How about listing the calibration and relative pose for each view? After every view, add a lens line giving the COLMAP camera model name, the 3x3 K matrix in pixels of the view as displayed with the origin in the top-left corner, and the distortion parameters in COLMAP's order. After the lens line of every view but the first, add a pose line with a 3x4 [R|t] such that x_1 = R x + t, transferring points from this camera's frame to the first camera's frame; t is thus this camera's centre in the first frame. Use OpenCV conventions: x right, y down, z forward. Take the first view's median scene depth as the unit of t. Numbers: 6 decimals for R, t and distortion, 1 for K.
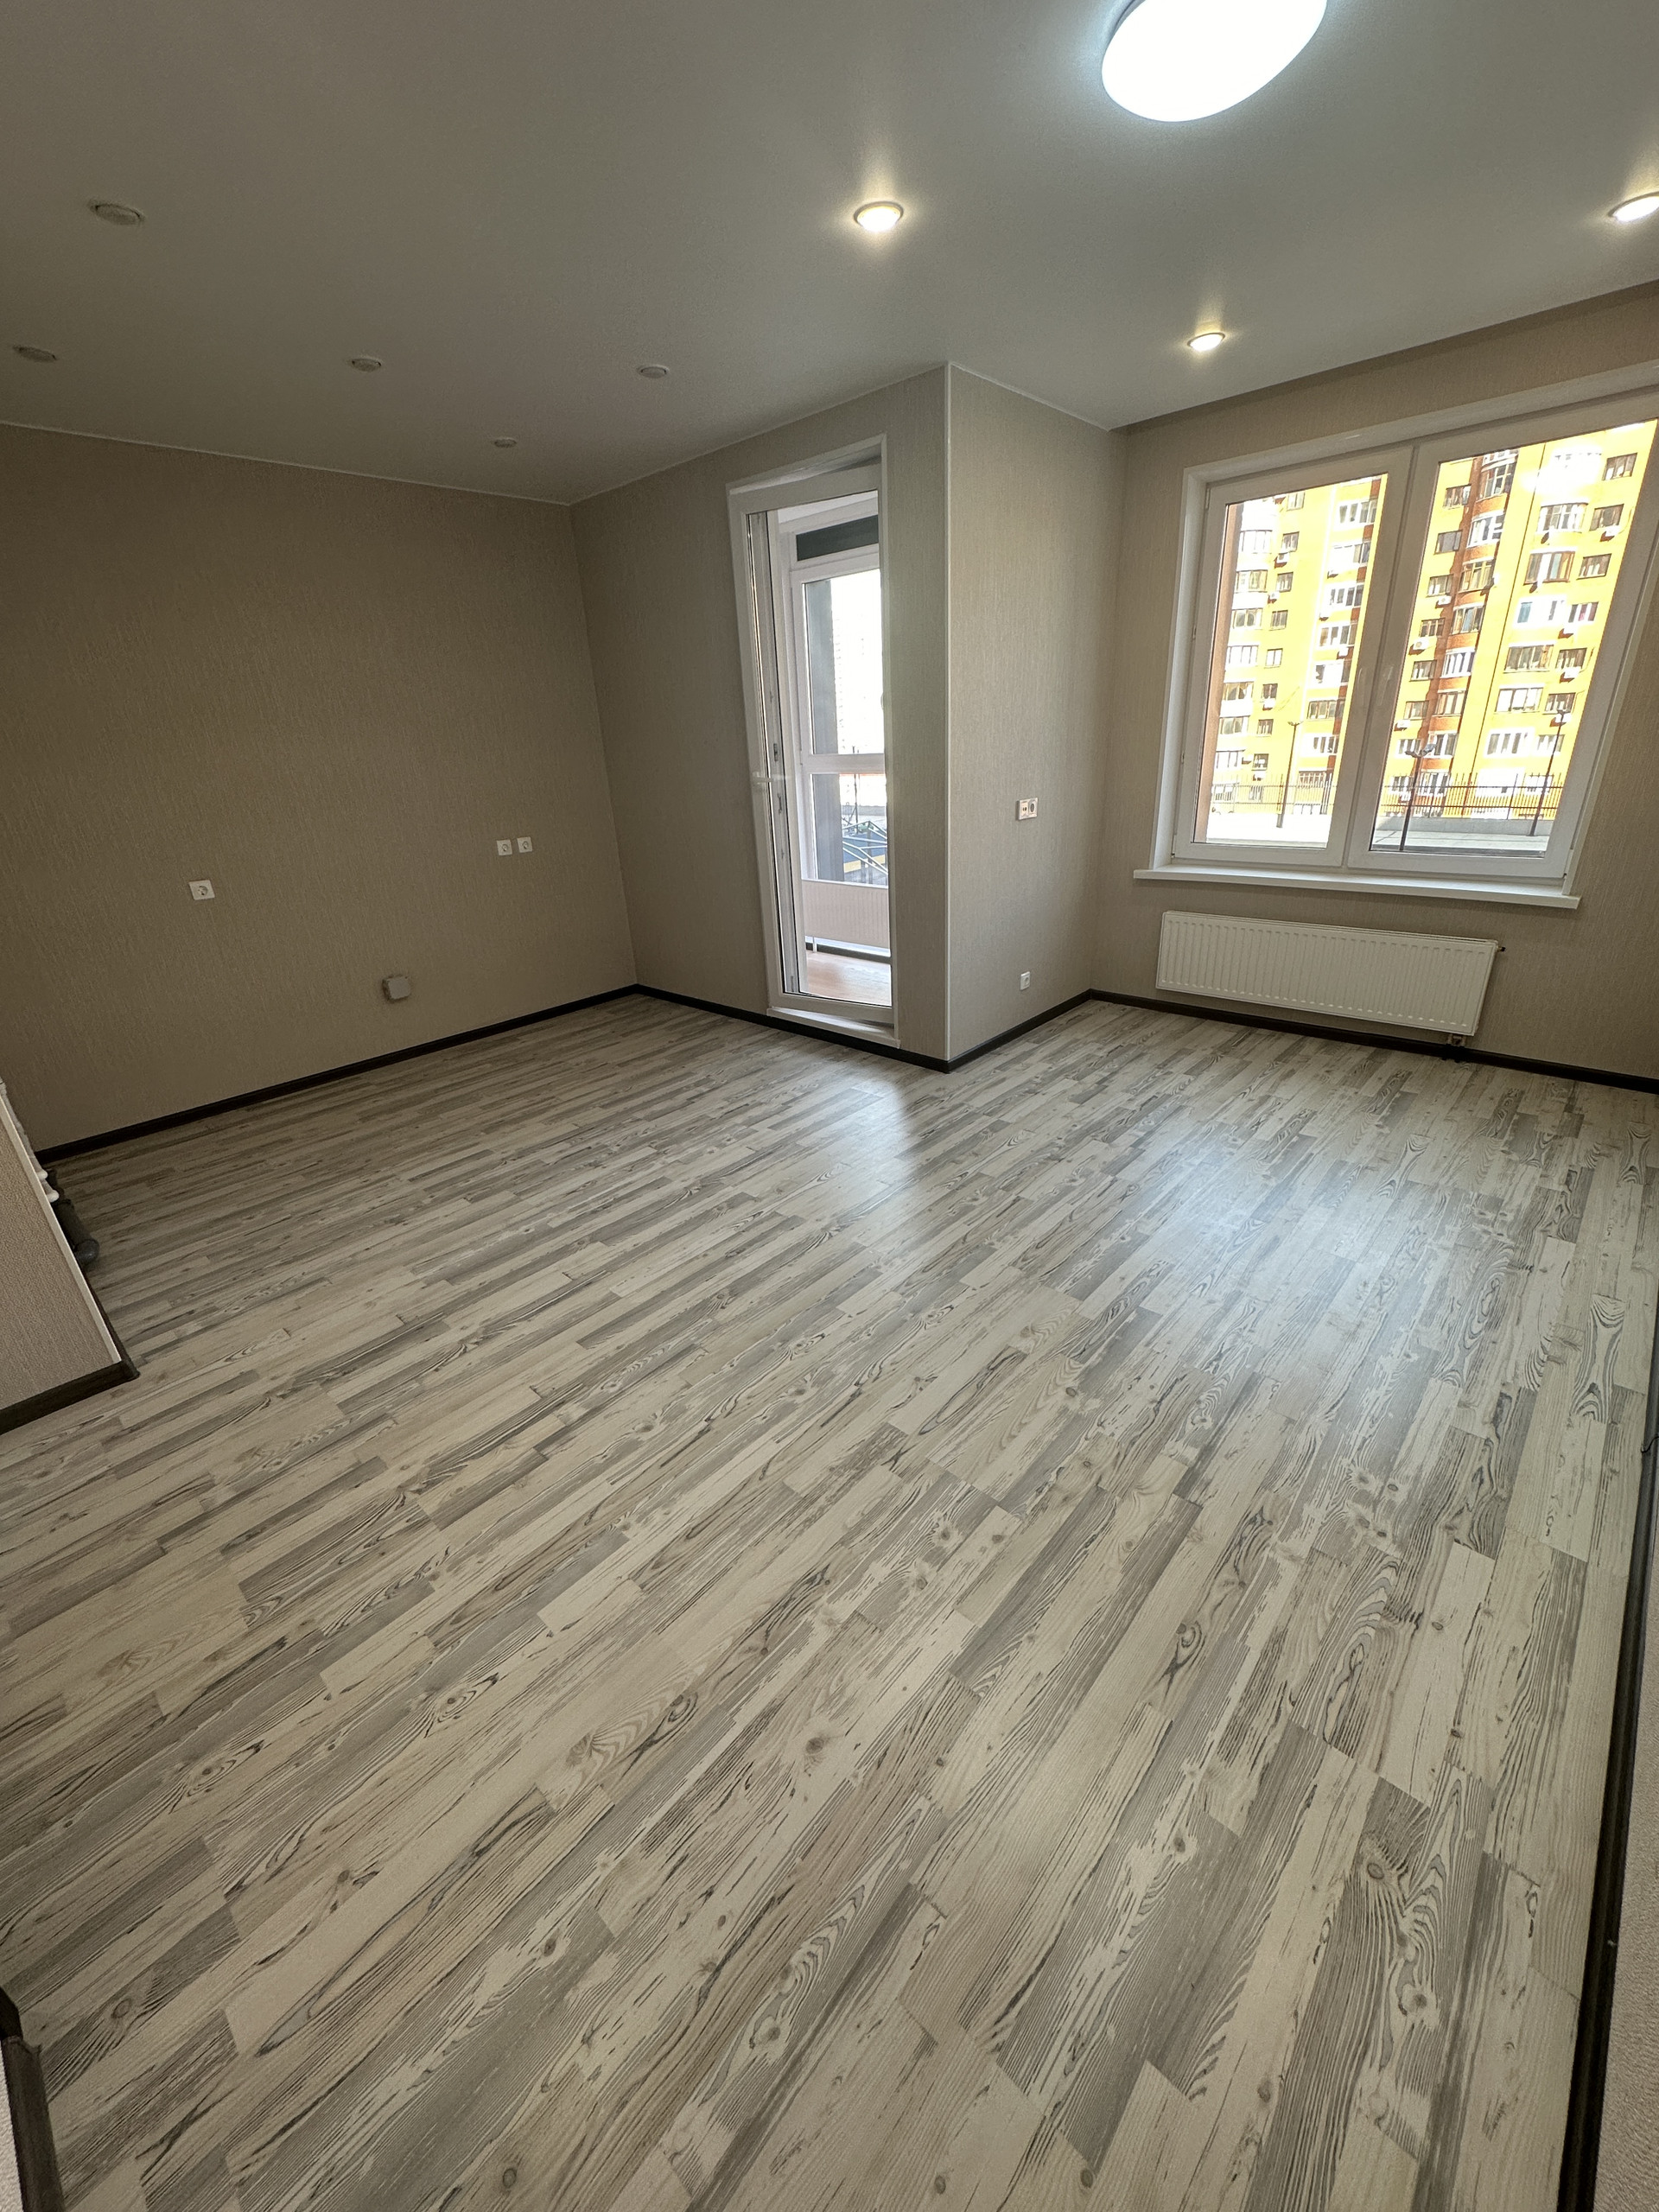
lens RADIAL K [[878.1, 0, 809.7], [0, 878.1, 1105.2], [0, 0, 1]] dist [-0.000865, 0.000219]
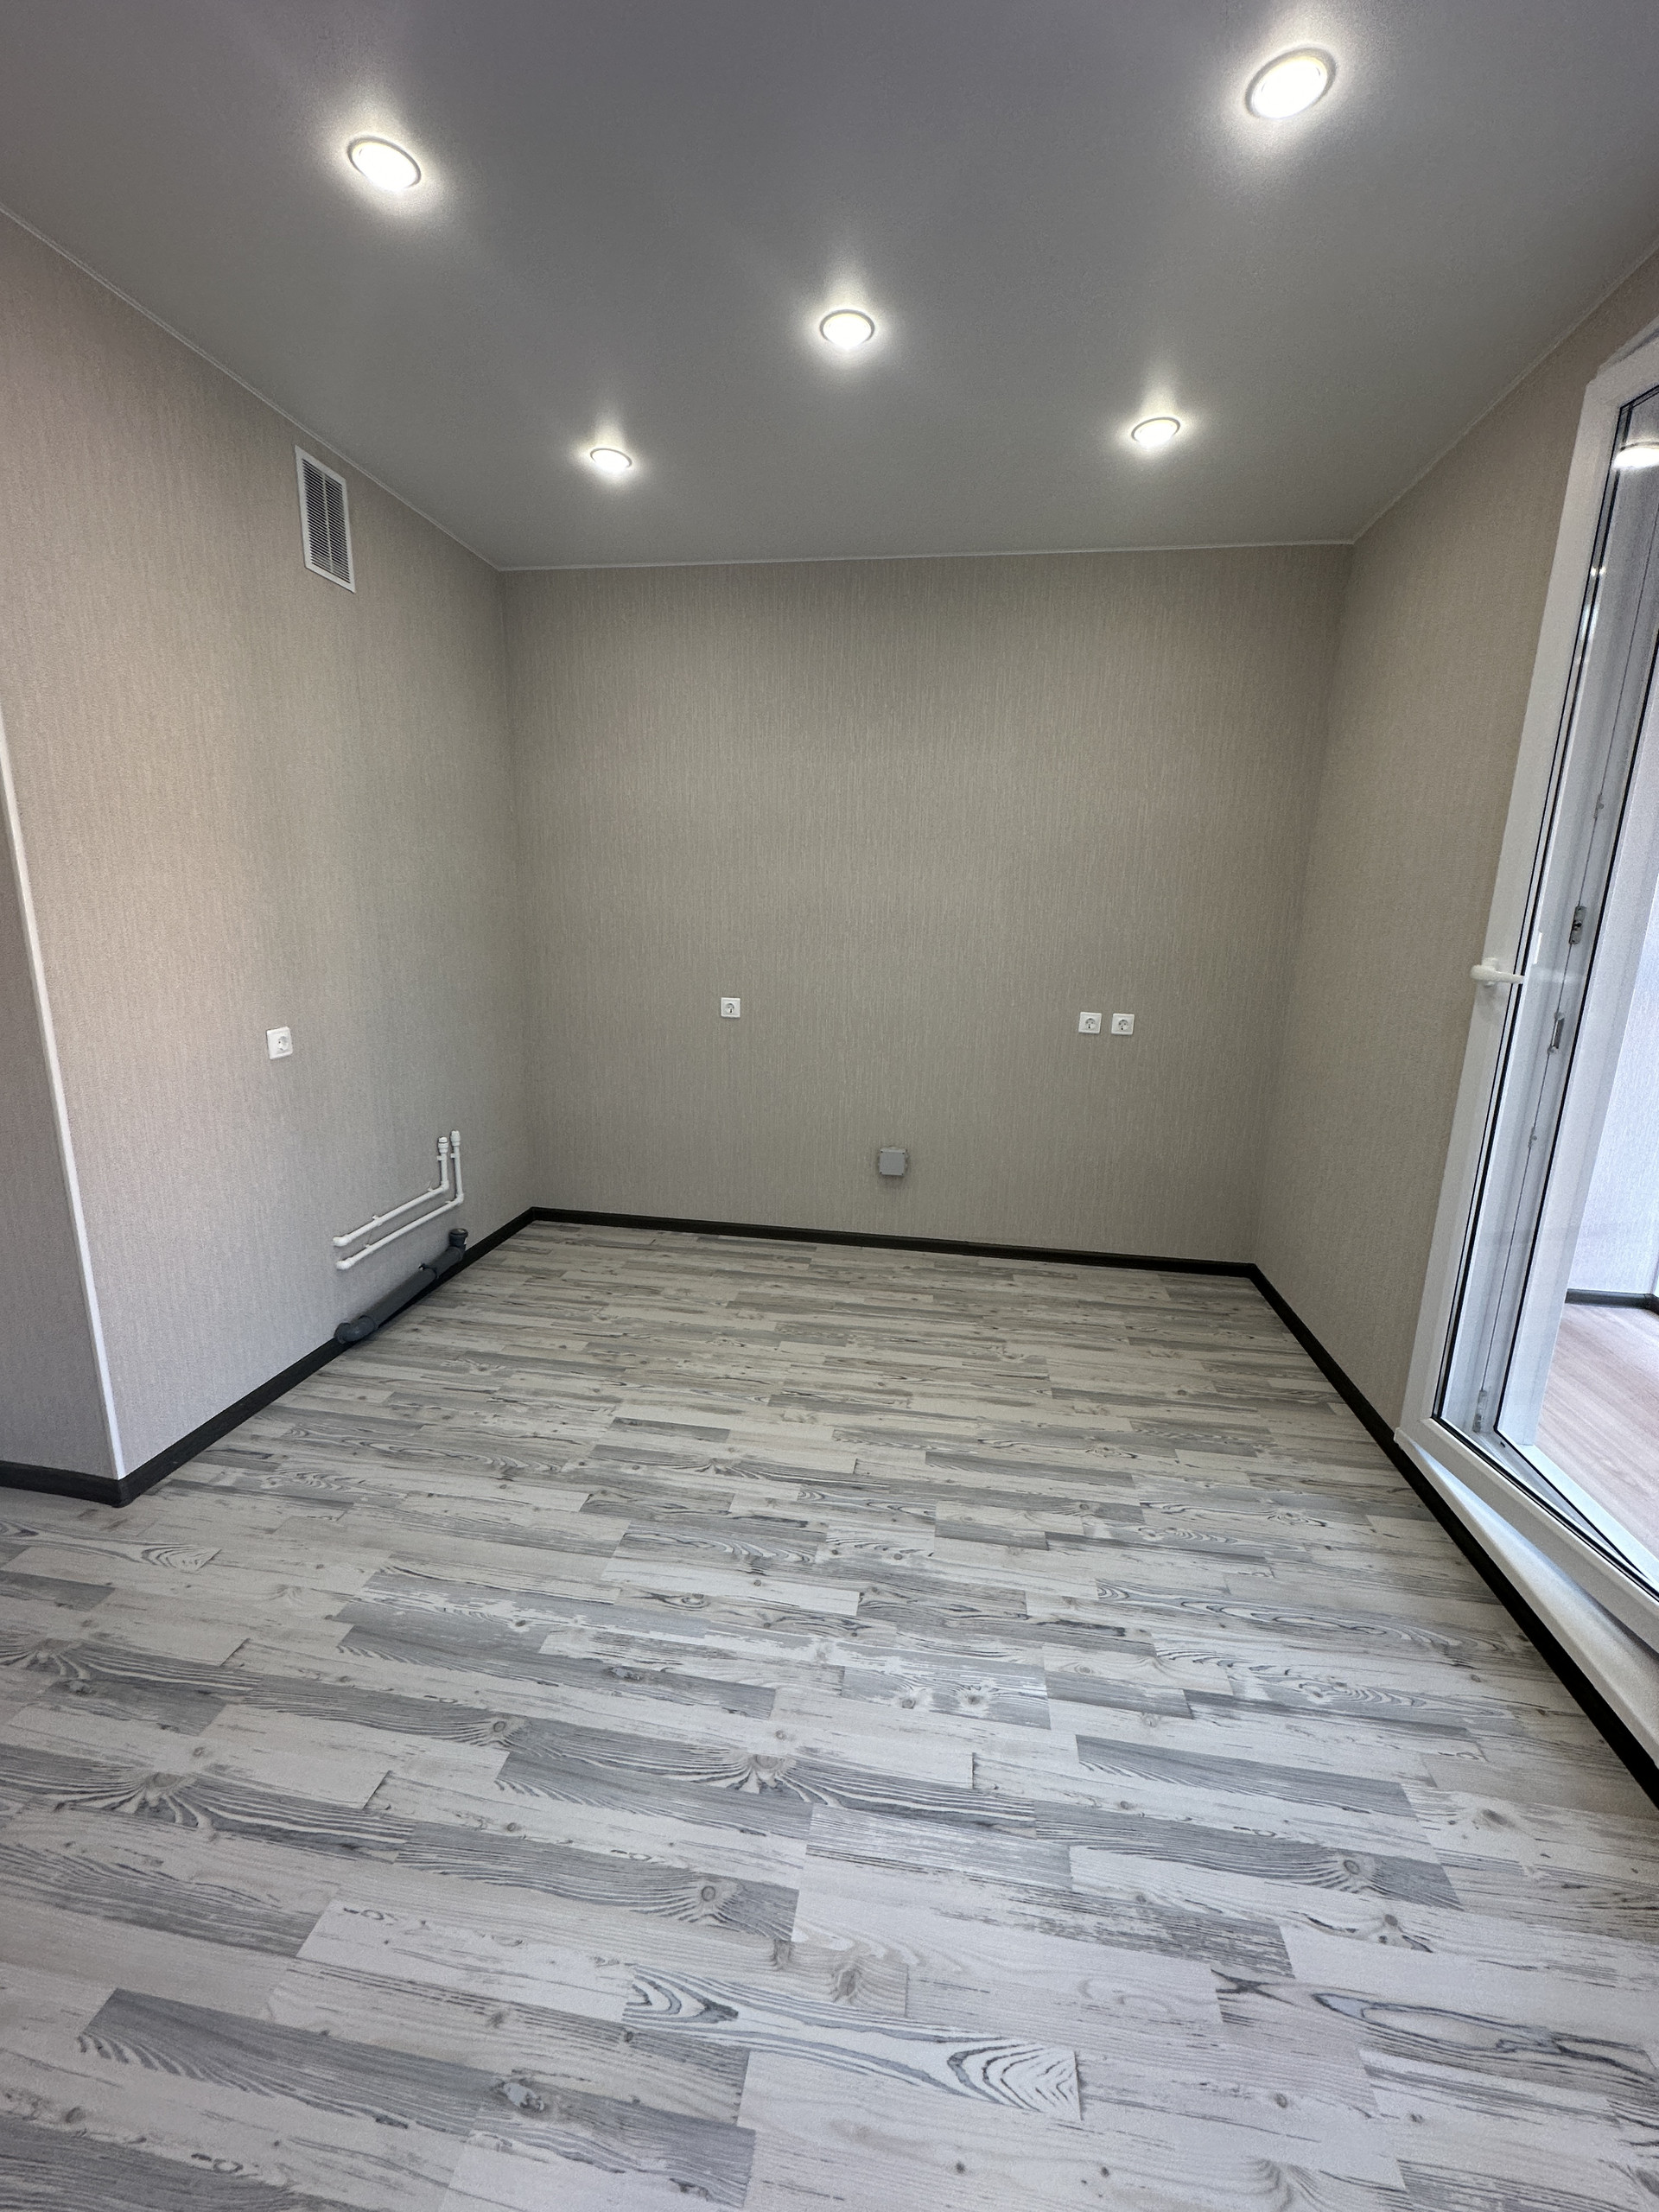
lens RADIAL K [[878.1, 0, 833.5], [0, 878.1, 1091.4], [0, 0, 1]] dist [-0.000865, 0.000219]
pose [[0.572319, 0.229881, -0.787150, 0.167064], [-0.373174, 0.927761, -0.000380, -0.250554], [0.730200, 0.293962, 0.616761, 0.650678]]
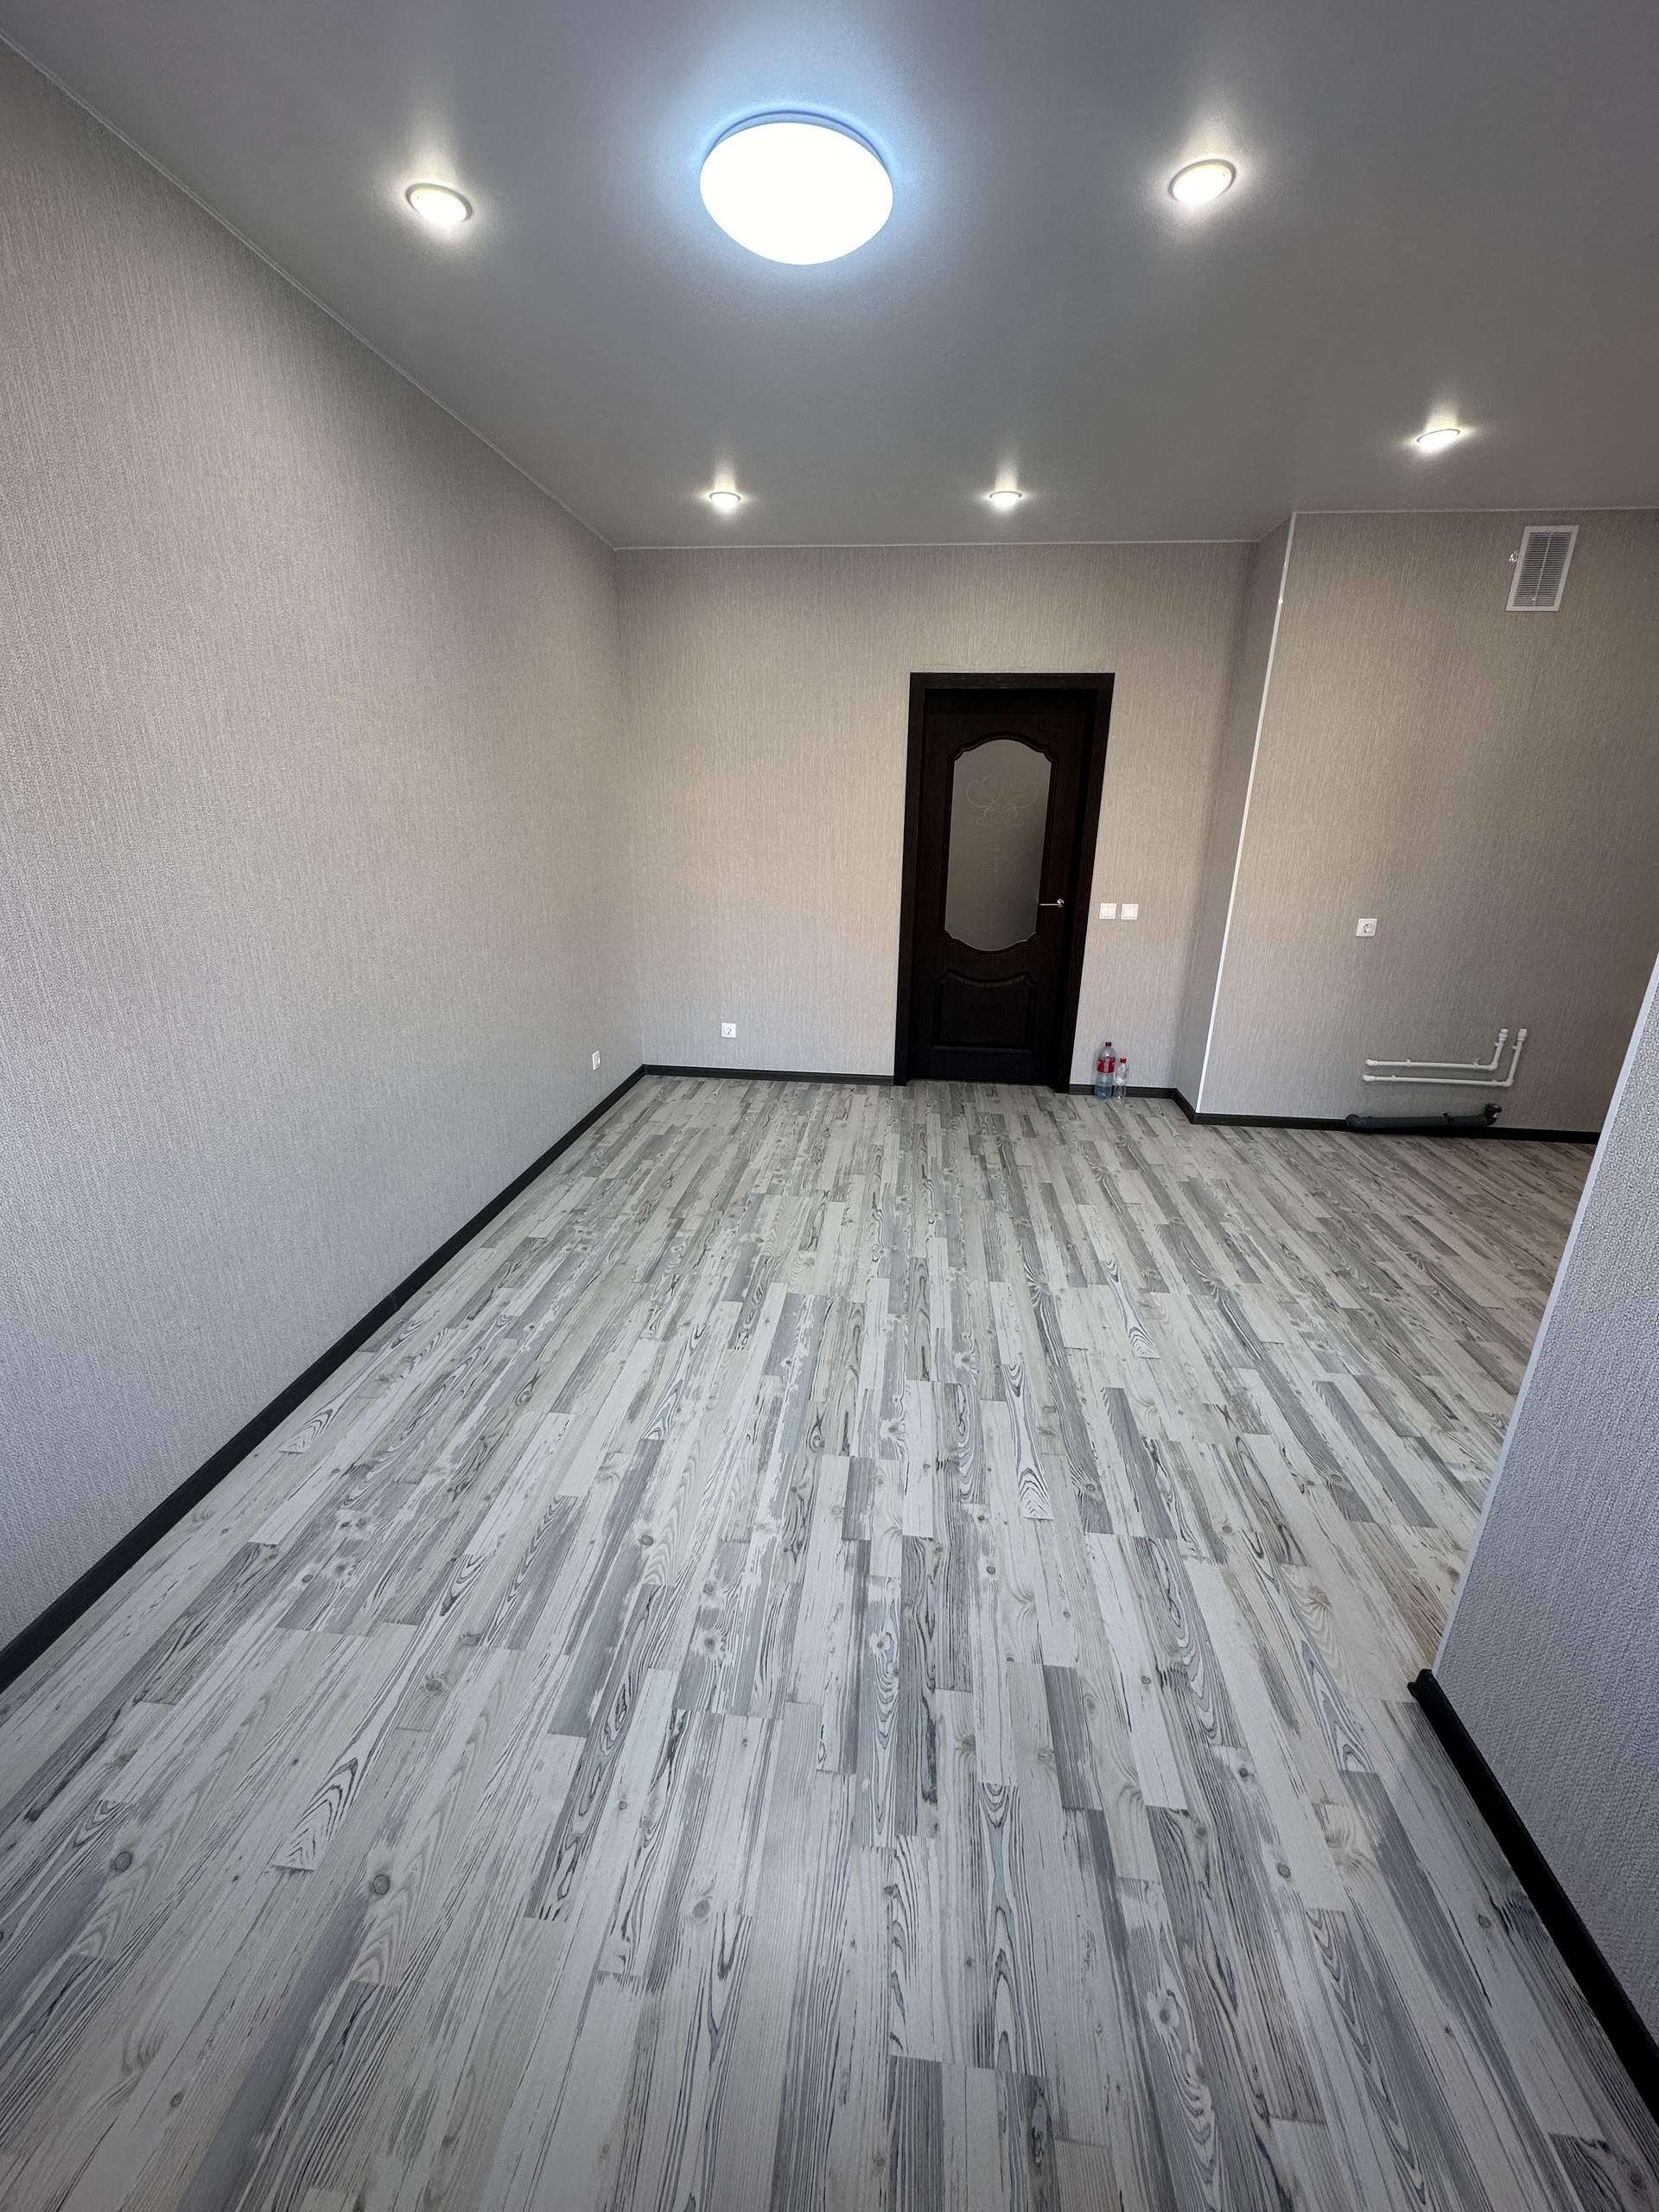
lens RADIAL K [[878.1, 0, 833.9], [0, 878.1, 1085.5], [0, 0, 1]] dist [-0.000865, 0.000219]
pose [[-0.786650, 0.224407, -0.575172, 0.668470], [-0.220505, 0.768044, 0.601237, -0.533582], [0.576679, 0.599792, -0.554699, 1.171121]]
